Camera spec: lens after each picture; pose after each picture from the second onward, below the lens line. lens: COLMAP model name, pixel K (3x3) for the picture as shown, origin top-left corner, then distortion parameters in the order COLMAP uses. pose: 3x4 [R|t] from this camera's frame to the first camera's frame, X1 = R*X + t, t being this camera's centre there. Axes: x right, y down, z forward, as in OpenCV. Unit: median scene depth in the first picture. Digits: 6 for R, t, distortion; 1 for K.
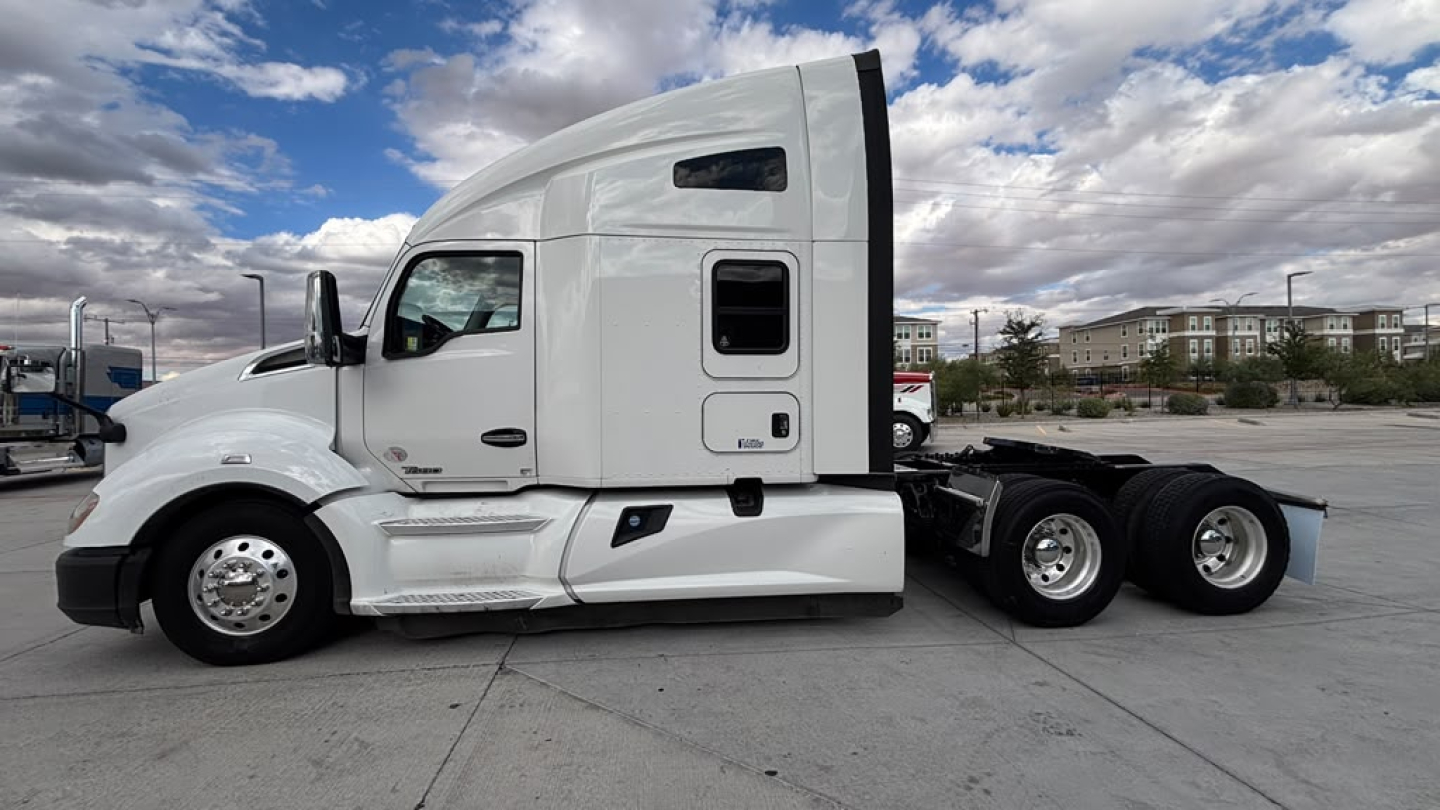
lens RADIAL K [[580.0, 0, 718.4], [0, 580.0, 405.4], [0, 0, 1]] dist [-0.001949, 0.000885]
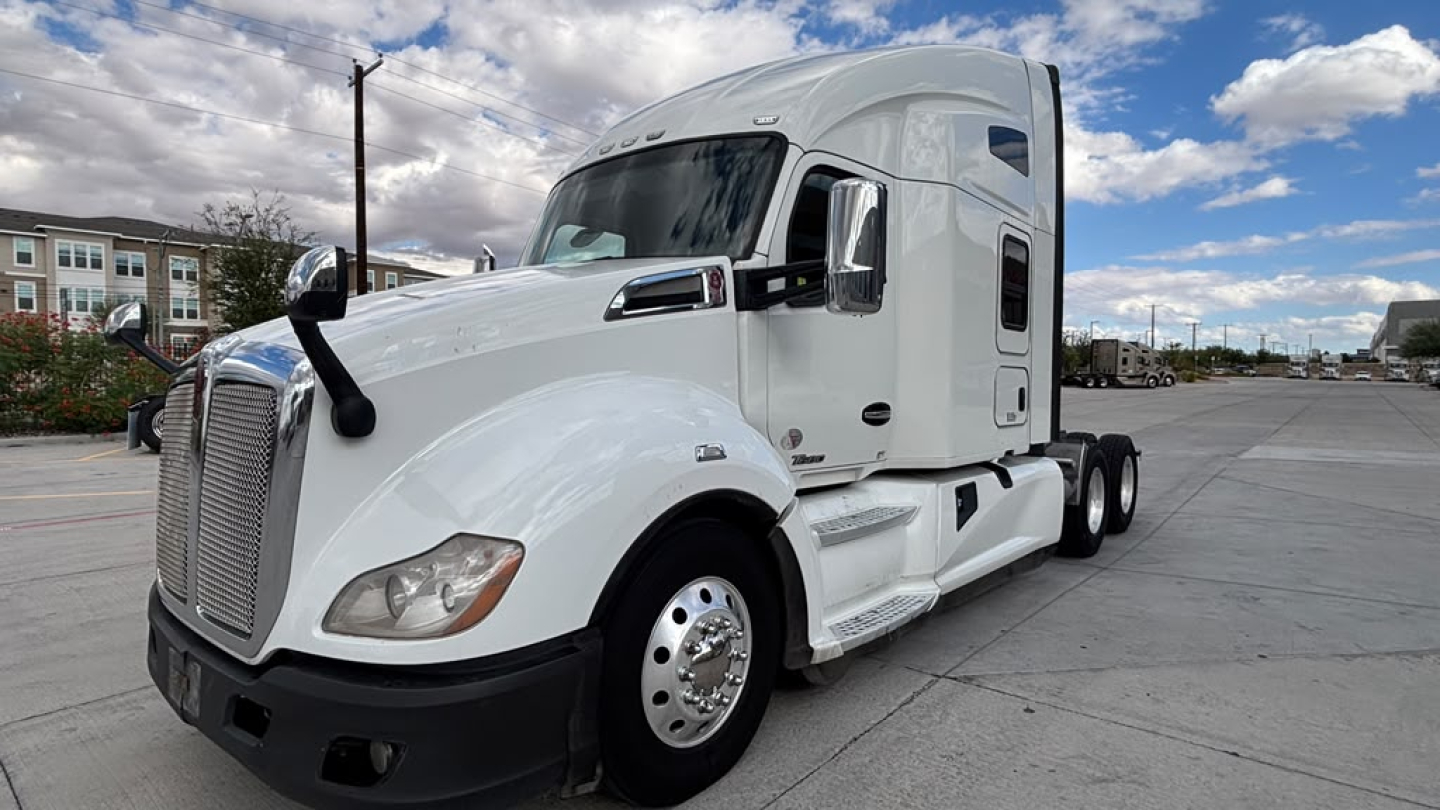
lens RADIAL K [[757.6, 0, 725.4], [0, 757.6, 395.5], [0, 0, 1]] dist [0.003796, -0.000169]
pose [[0.726554, -0.002632, 0.687104, -1.287984], [-0.002706, 0.999974, 0.006692, 0.025656], [-0.687104, -0.006721, 0.726528, 0.389748]]
